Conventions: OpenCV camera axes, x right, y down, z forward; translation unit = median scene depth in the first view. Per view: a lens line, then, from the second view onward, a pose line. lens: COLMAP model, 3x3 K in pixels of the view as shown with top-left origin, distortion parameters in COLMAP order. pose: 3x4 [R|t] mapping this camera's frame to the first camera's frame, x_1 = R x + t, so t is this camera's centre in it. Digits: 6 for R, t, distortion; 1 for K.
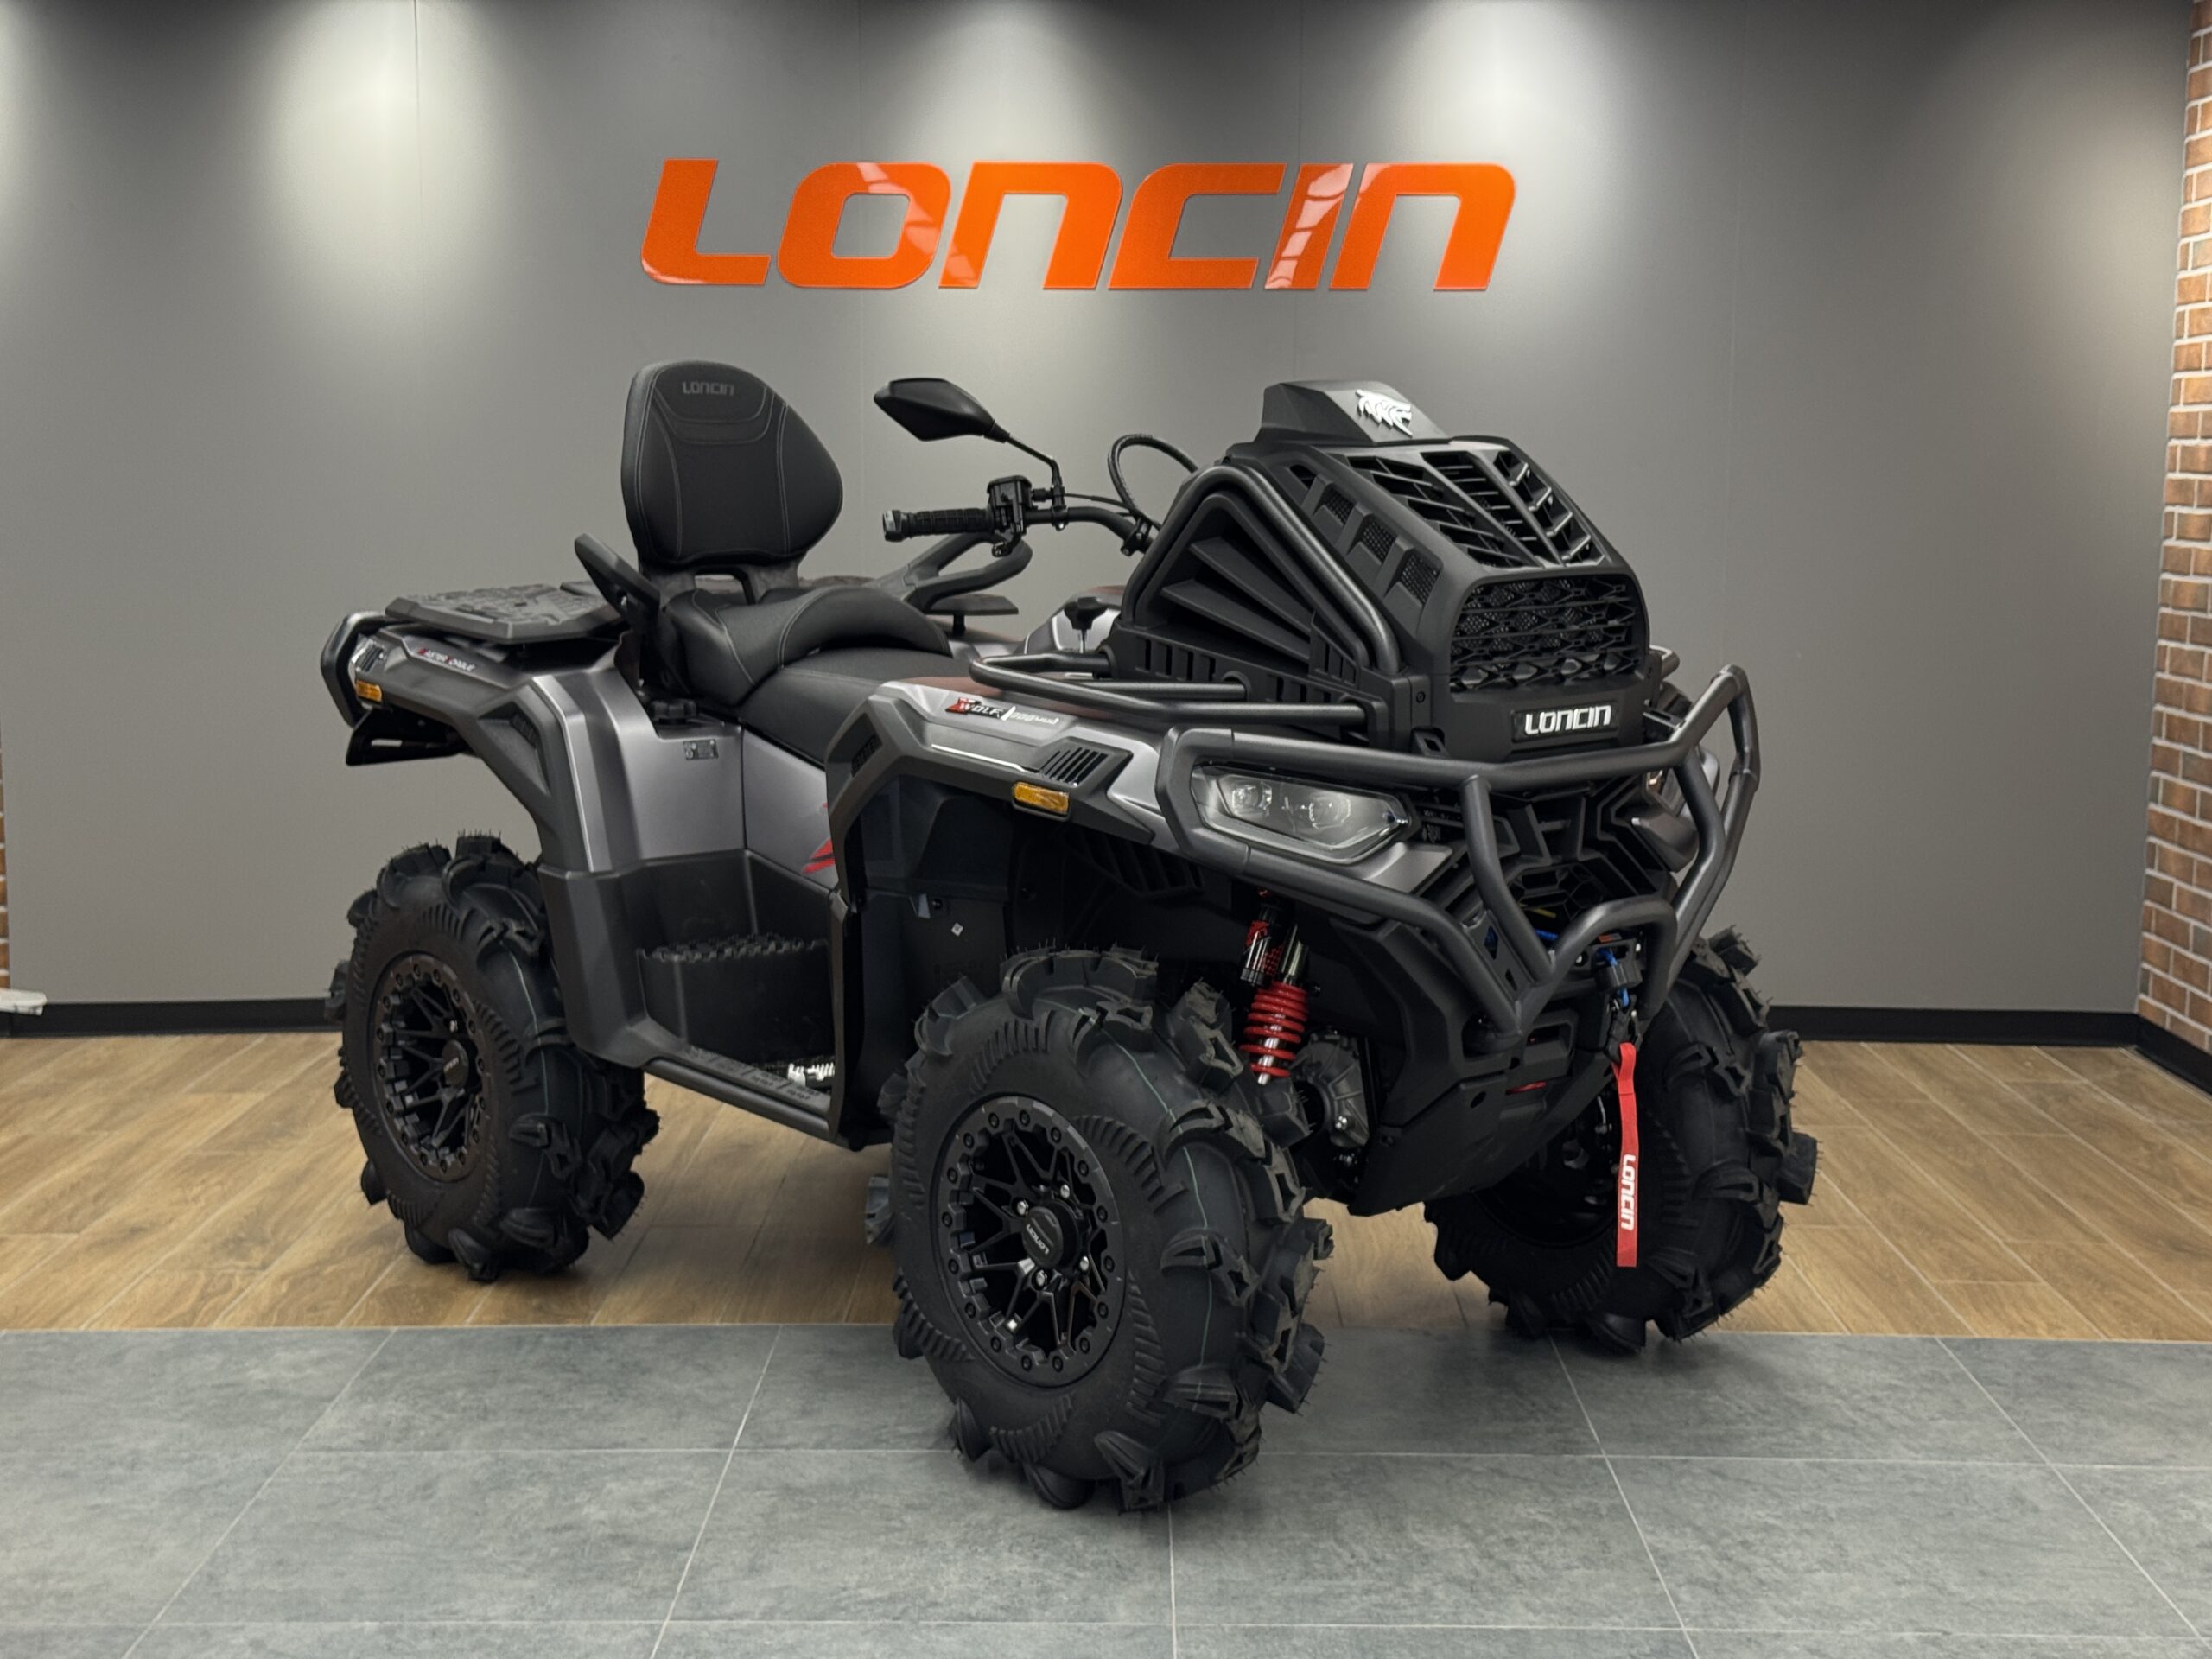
lens RADIAL K [[3040.1, 0, 1106.0], [0, 3040.1, 829.5], [0, 0, 1]] dist [0.018575, 0.057018]
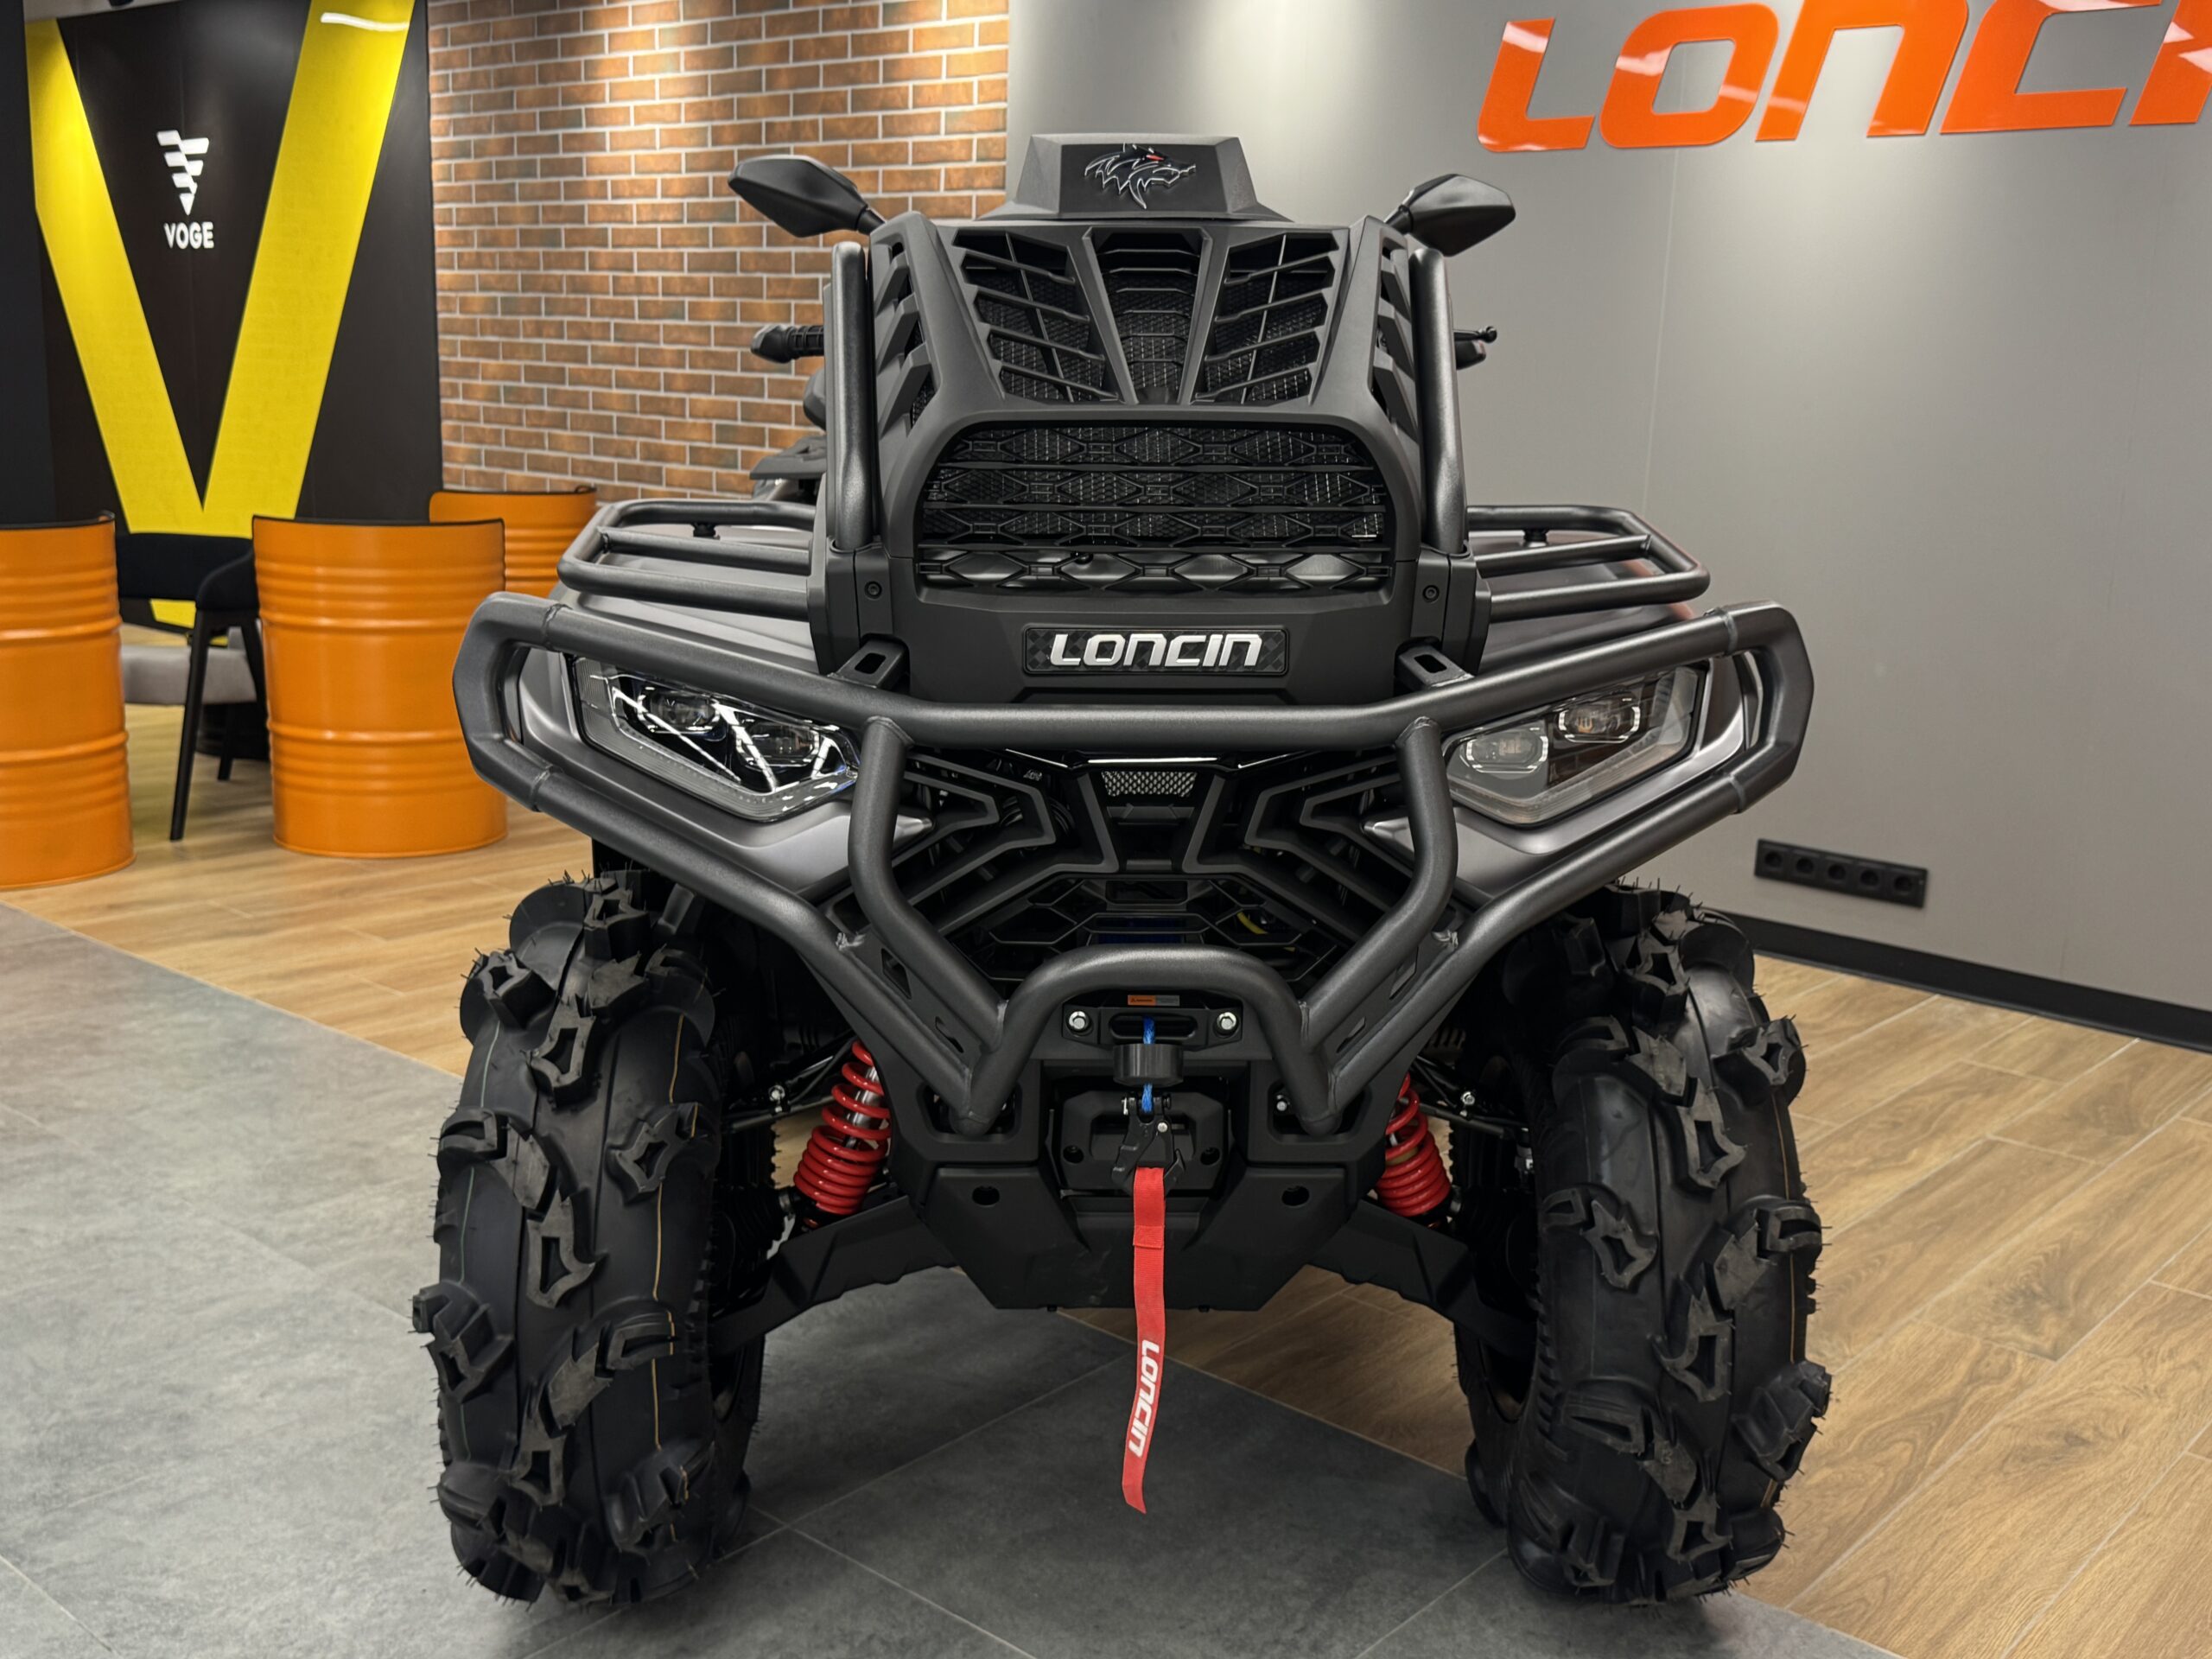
lens RADIAL K [[2186.1, 0, 1106.0], [0, 2186.1, 829.5], [0, 0, 1]] dist [0.035975, -0.013835]
pose [[0.761305, 0.152869, -0.630116, 0.425874], [-0.104728, 0.988041, 0.113170, -0.048321], [0.639881, -0.020166, 0.768210, 0.628594]]
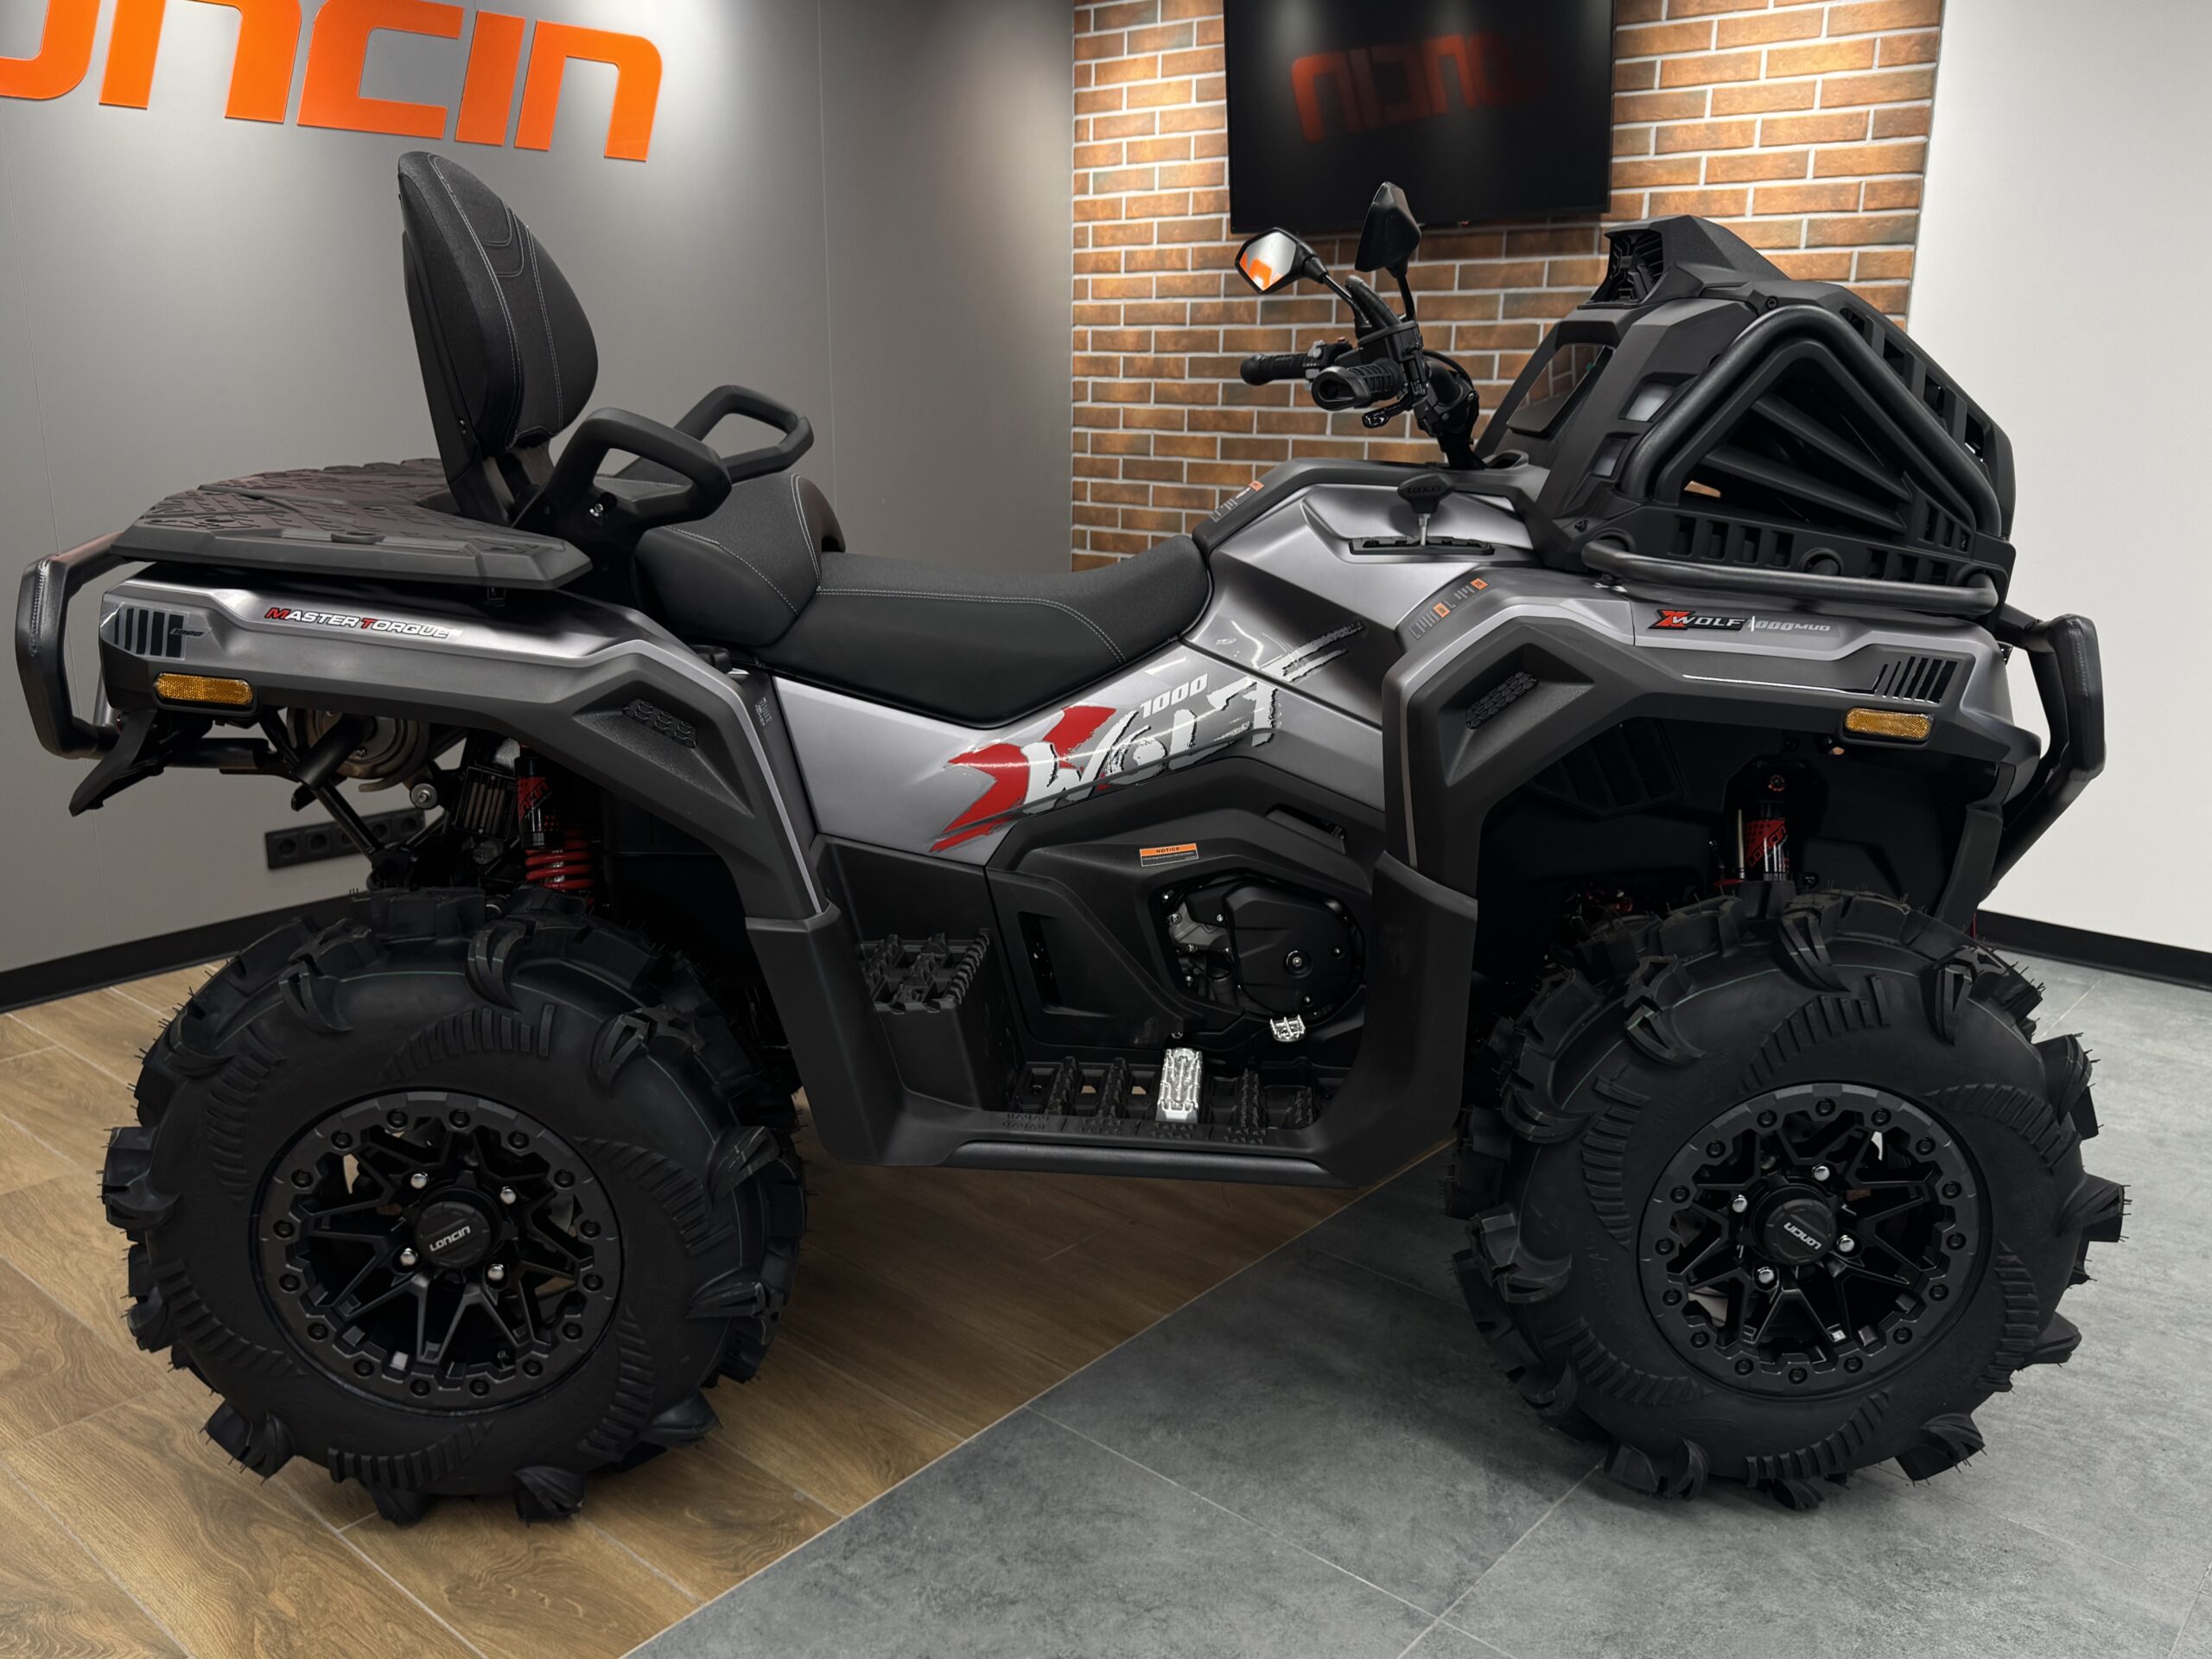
lens RADIAL K [[1797.9, 0, 1106.0], [0, 1797.9, 829.5], [0, 0, 1]] dist [0.116311, -0.183268]
pose [[0.646661, -0.186687, 0.739579, -0.491948], [0.086002, 0.981249, 0.172493, -0.080086], [-0.757914, -0.047939, 0.650591, 0.793592]]
